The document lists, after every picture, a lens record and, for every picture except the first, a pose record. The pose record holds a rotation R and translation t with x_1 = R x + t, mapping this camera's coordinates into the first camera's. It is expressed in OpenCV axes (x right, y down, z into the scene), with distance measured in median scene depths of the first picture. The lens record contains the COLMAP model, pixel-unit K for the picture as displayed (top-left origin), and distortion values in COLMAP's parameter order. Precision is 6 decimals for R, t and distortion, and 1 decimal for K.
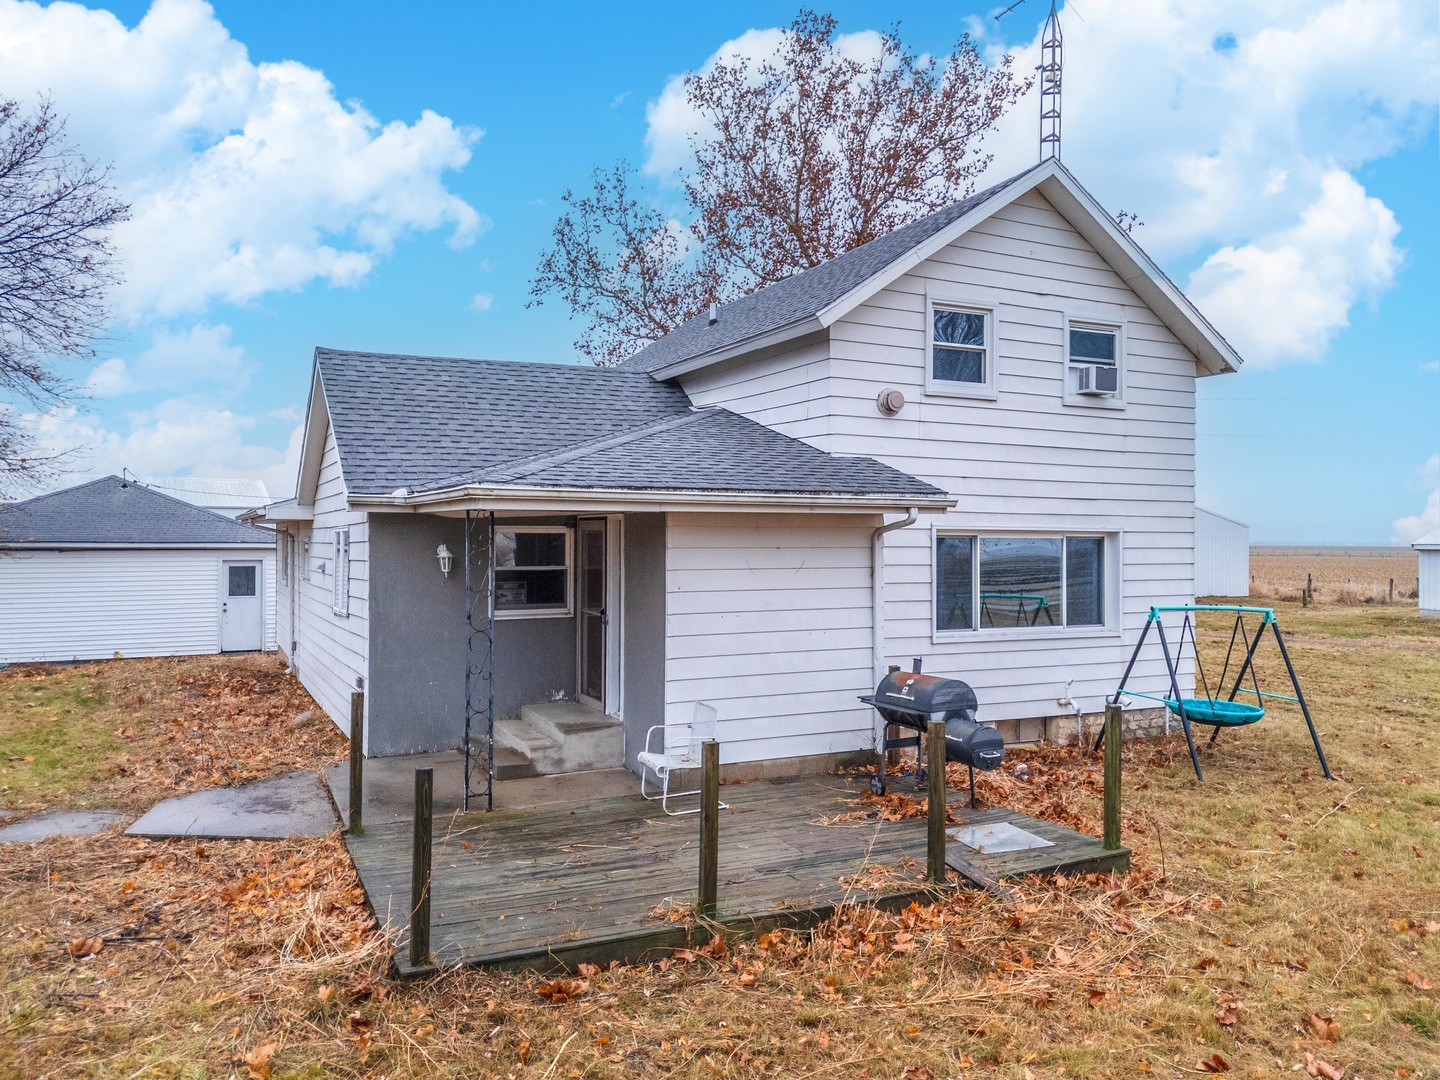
lens RADIAL K [[1050.7, 0, 720.0], [0, 1050.7, 540.0], [0, 0, 1]] dist [0.076068, -0.064650]
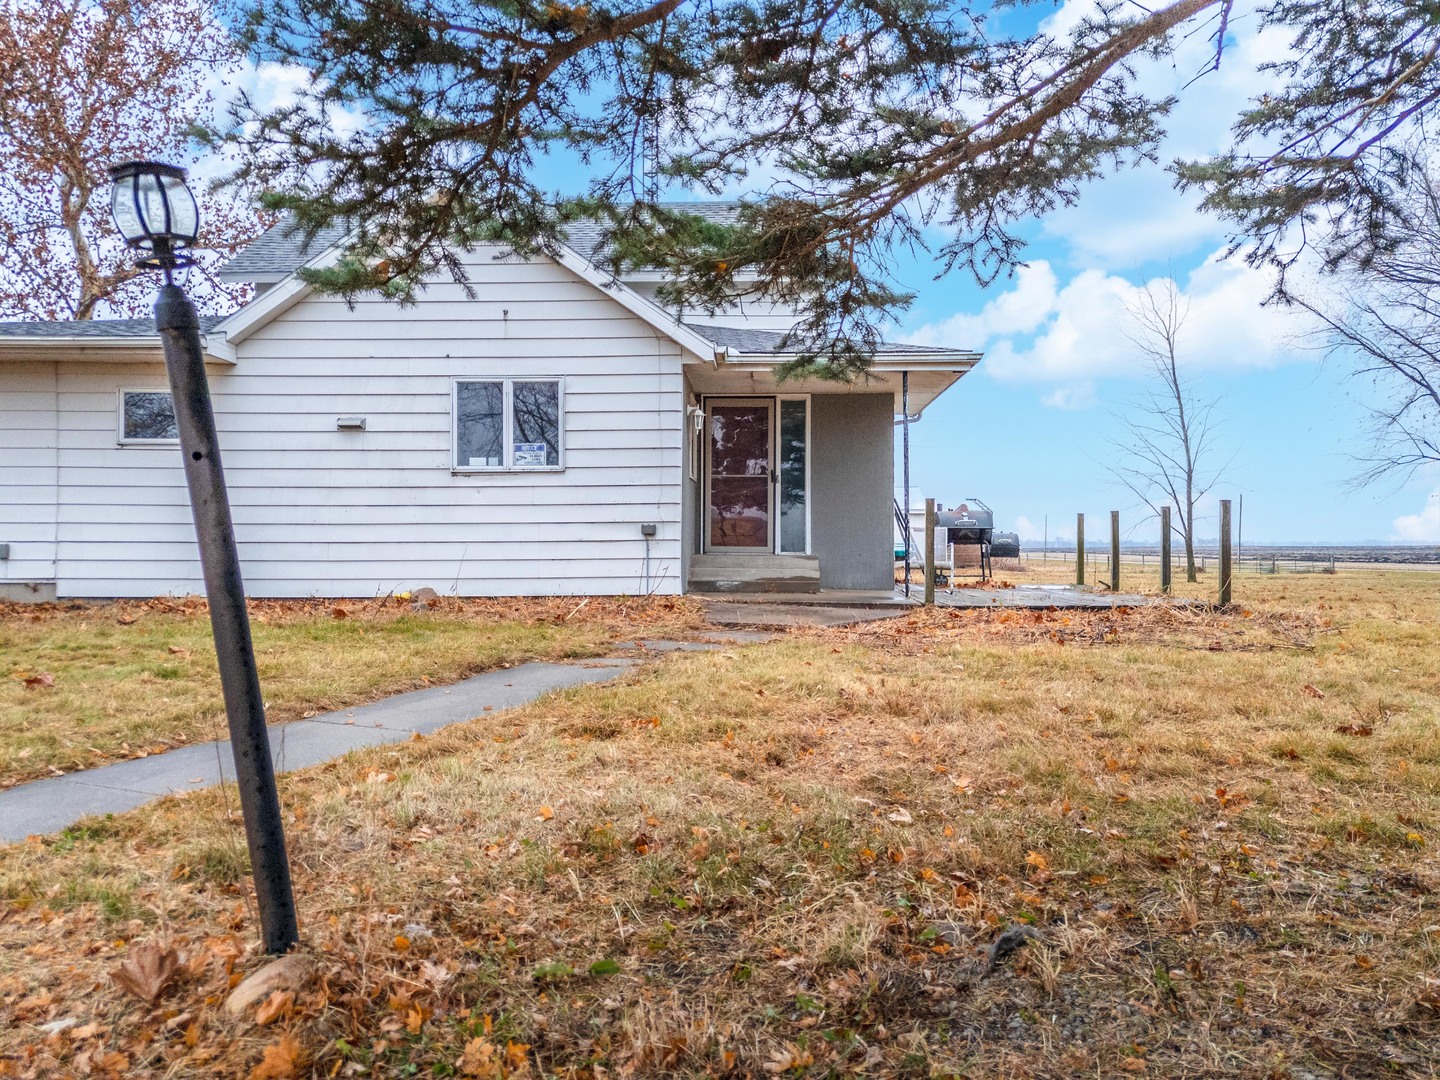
lens RADIAL K [[1050.7, 0, 720.0], [0, 1050.7, 540.0], [0, 0, 1]] dist [0.076068, -0.064650]
pose [[0.457537, 0.001779, 0.889189, -1.127943], [0.002993, 0.999989, -0.003541, 0.137725], [-0.889186, 0.004282, 0.457527, 0.437360]]
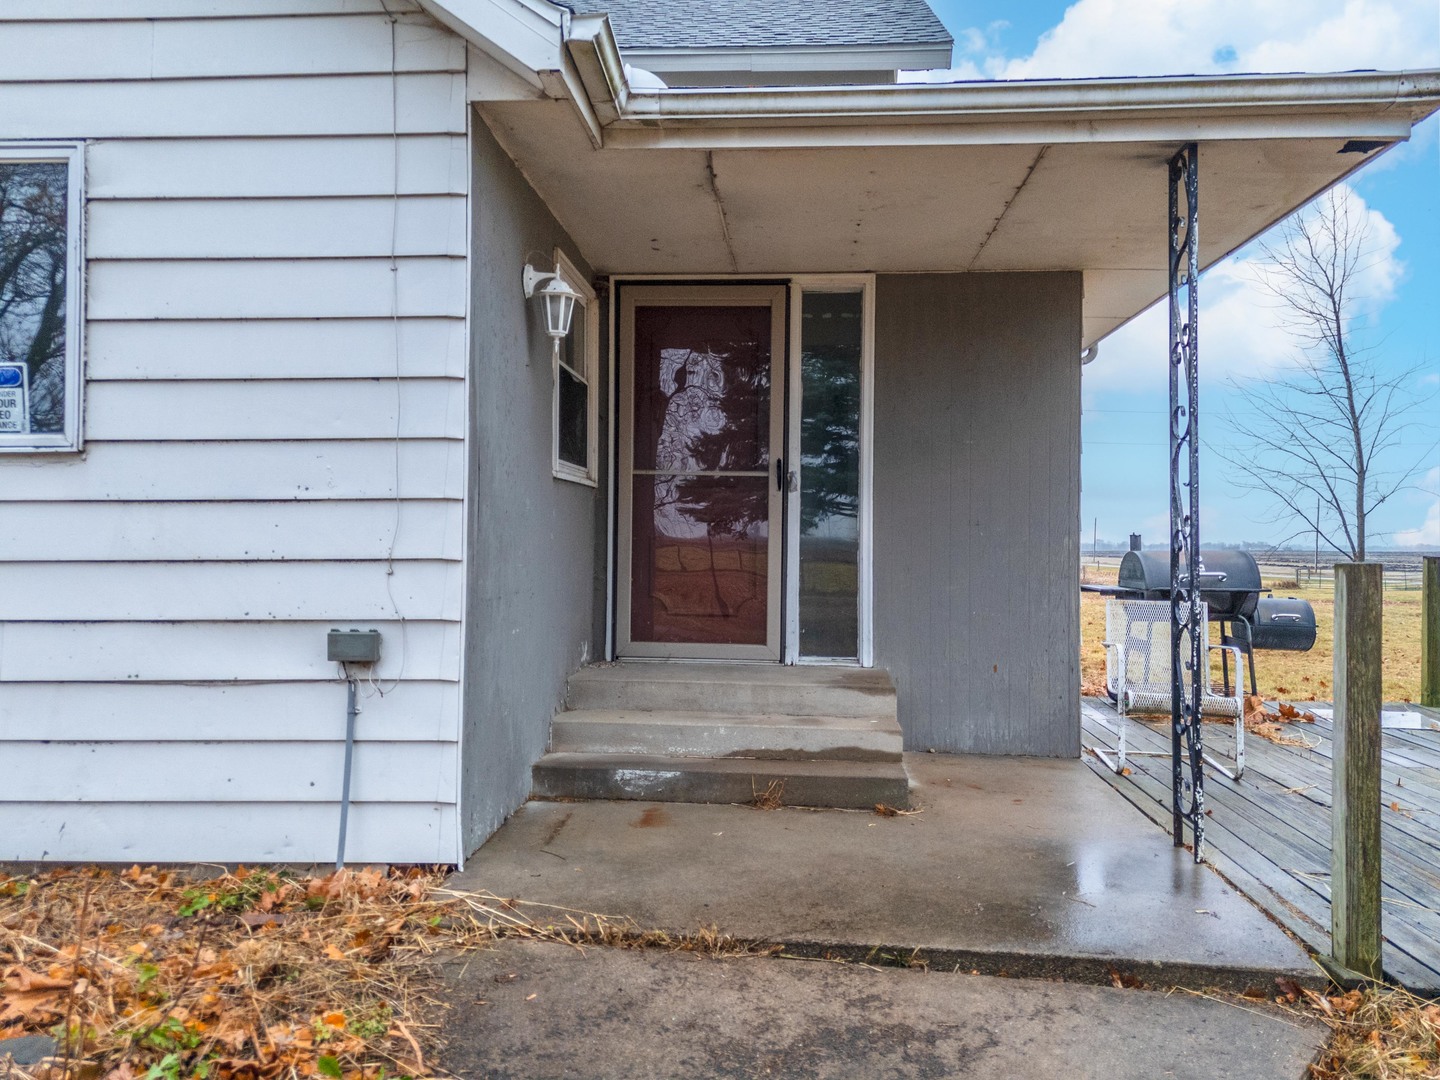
lens RADIAL K [[1050.1, 0, 699.3], [0, 1050.1, 547.8], [0, 0, 1]] dist [0.084367, -0.078372]
pose [[0.502057, -0.001140, 0.864834, -0.518752], [-0.004226, 0.999984, 0.003772, 0.096116], [-0.864824, -0.005548, 0.502044, 0.700664]]
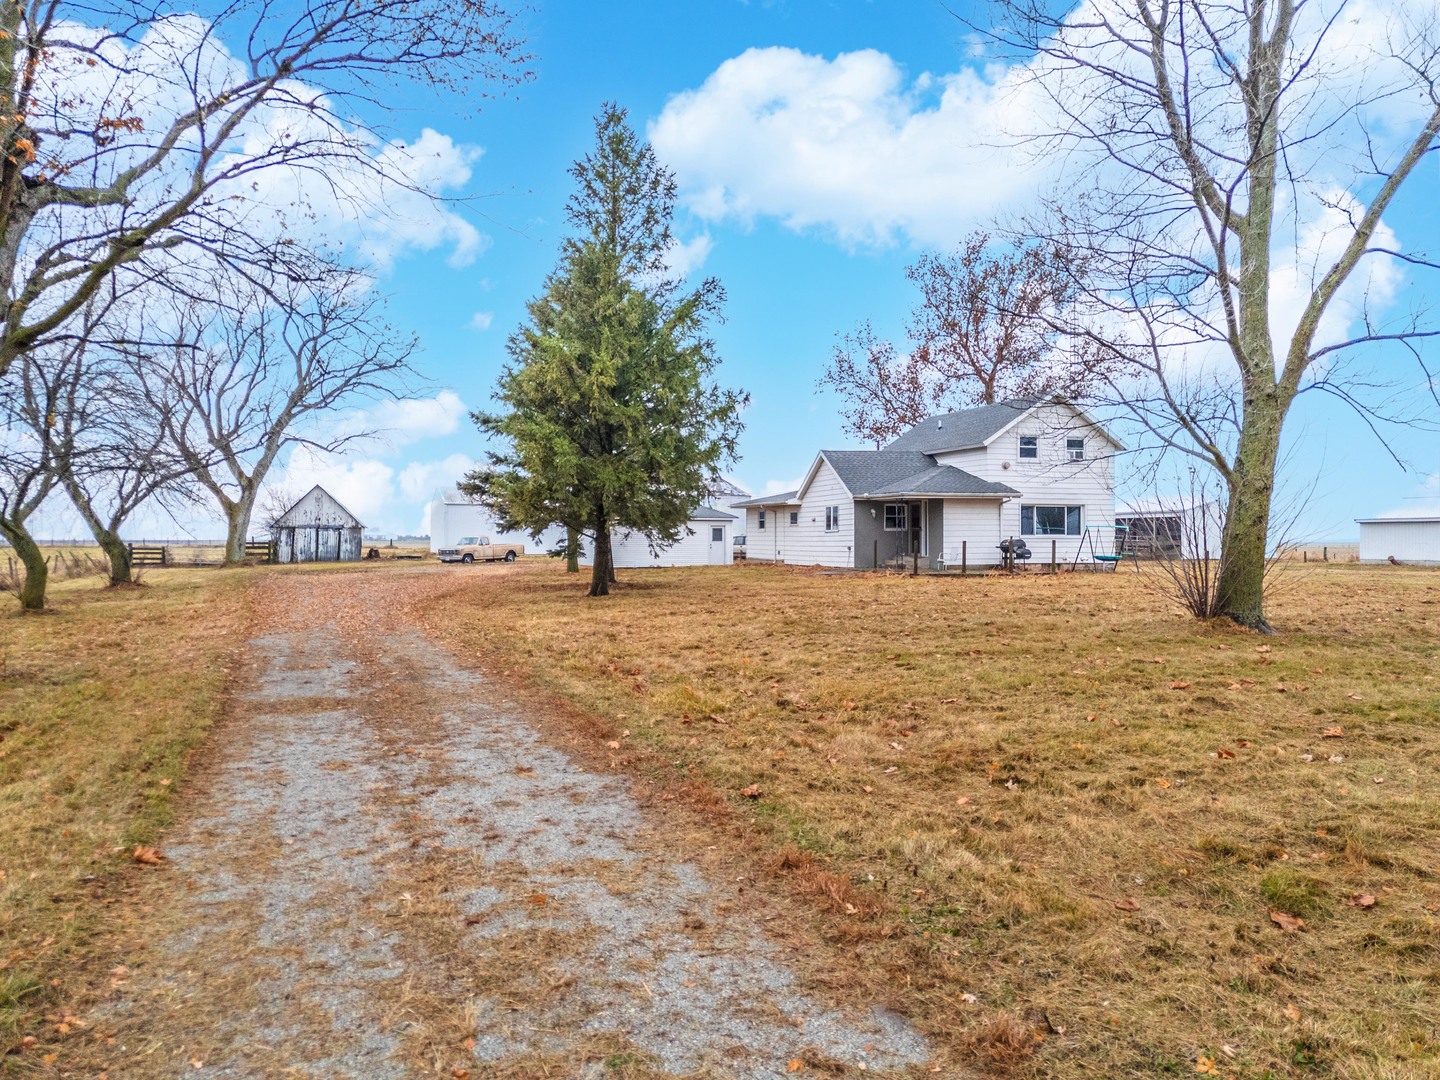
lens RADIAL K [[1026.3, 0, 722.5], [0, 1026.3, 544.5], [0, 0, 1]] dist [0.093641, -0.100580]
pose [[0.989714, -0.004269, -0.142997, -0.248974], [0.004929, 0.999979, 0.004262, 0.097358], [0.142976, -0.004923, 0.989714, -2.275418]]
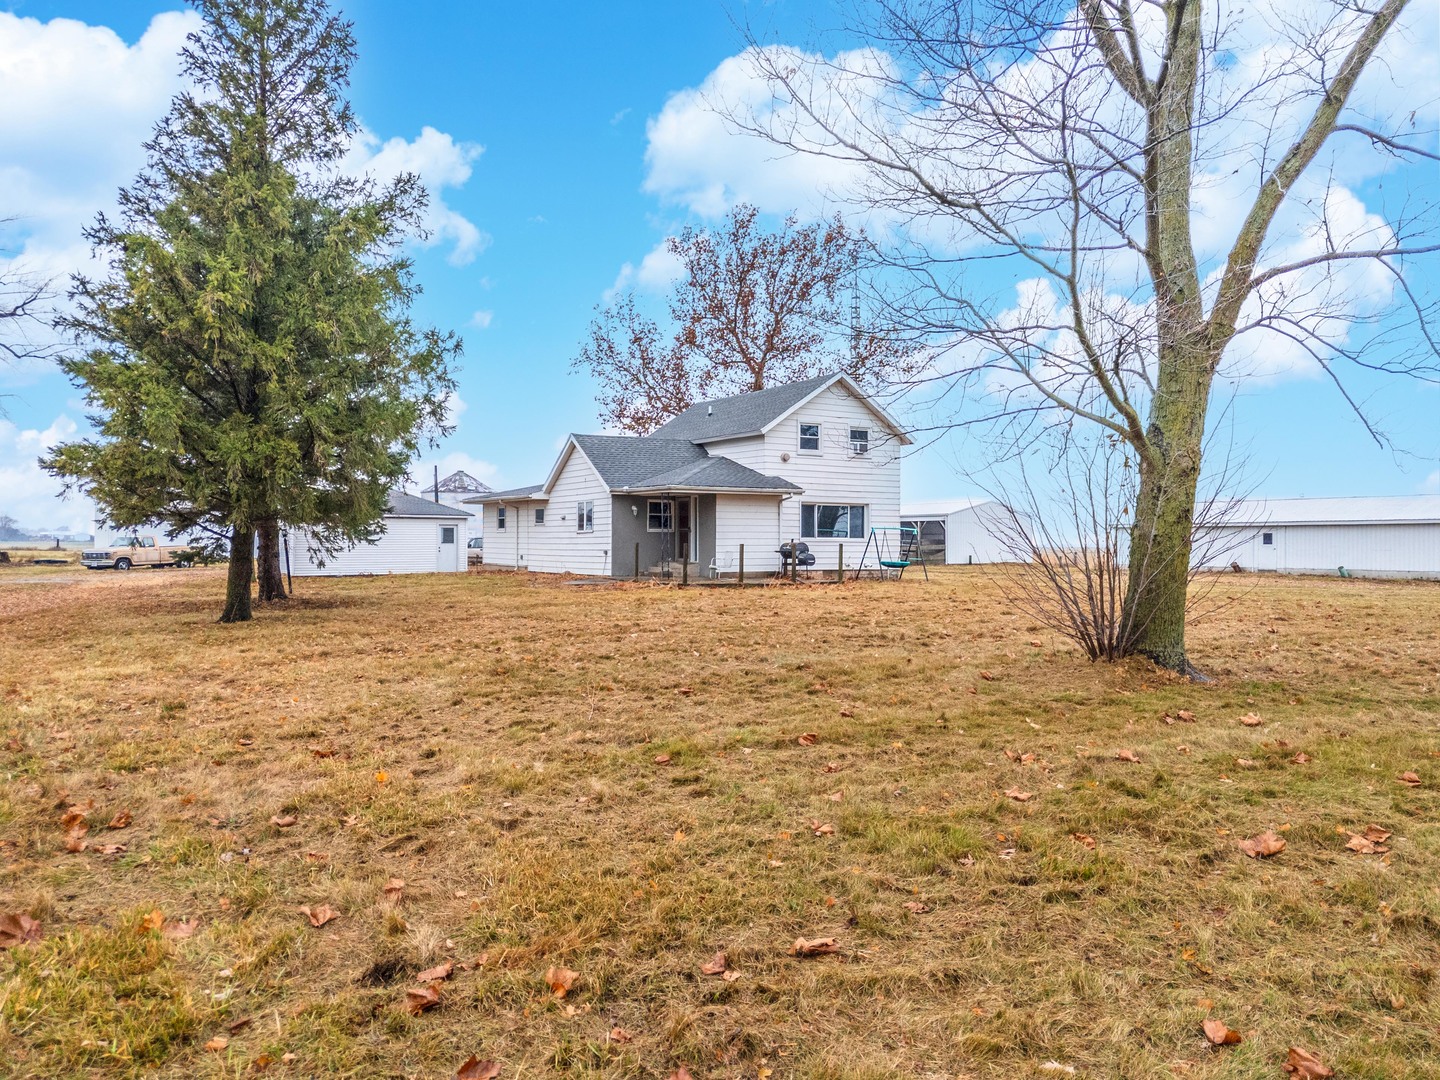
lens RADIAL K [[1043.1, 0, 728.0], [0, 1043.1, 552.0], [0, 0, 1]] dist [0.081407, -0.061891]
pose [[0.995840, -0.001538, 0.091110, -0.246219], [0.000676, 0.999955, 0.009491, 0.098130], [-0.091120, -0.009390, 0.995796, -1.771261]]
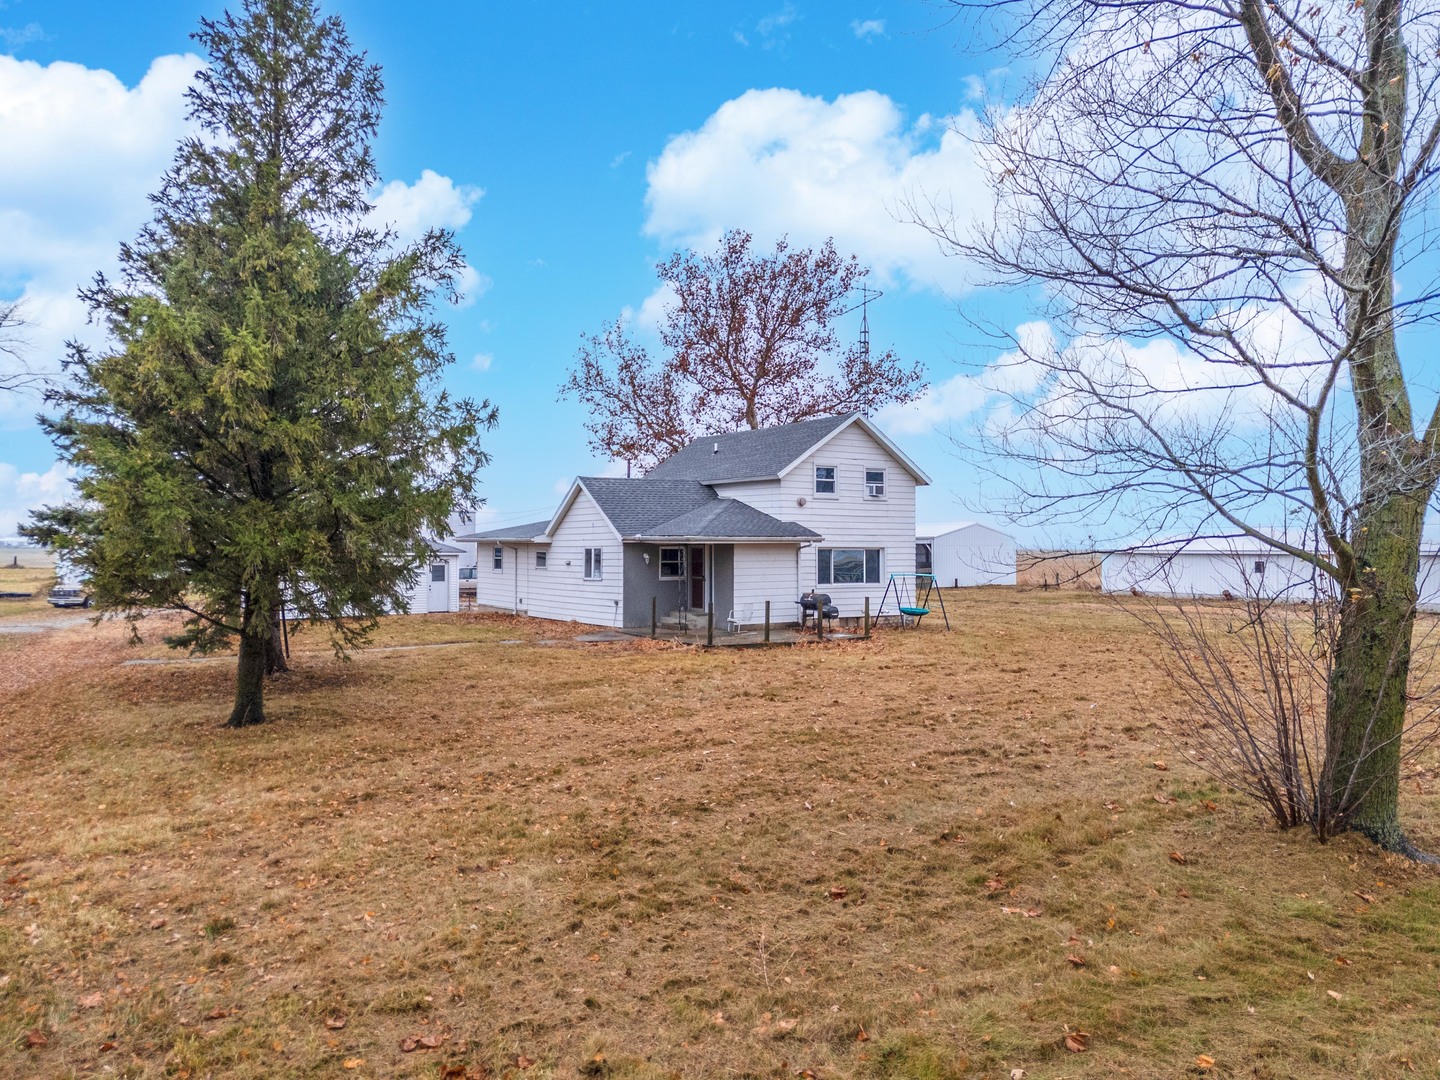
lens RADIAL K [[1026.3, 0, 722.5], [0, 1026.3, 544.5], [0, 0, 1]] dist [0.093641, -0.100580]
pose [[0.992366, -0.002502, 0.123303, -0.366659], [0.002543, 0.999997, -0.000175, -0.016971], [-0.123302, 0.000488, 0.992369, -1.607065]]
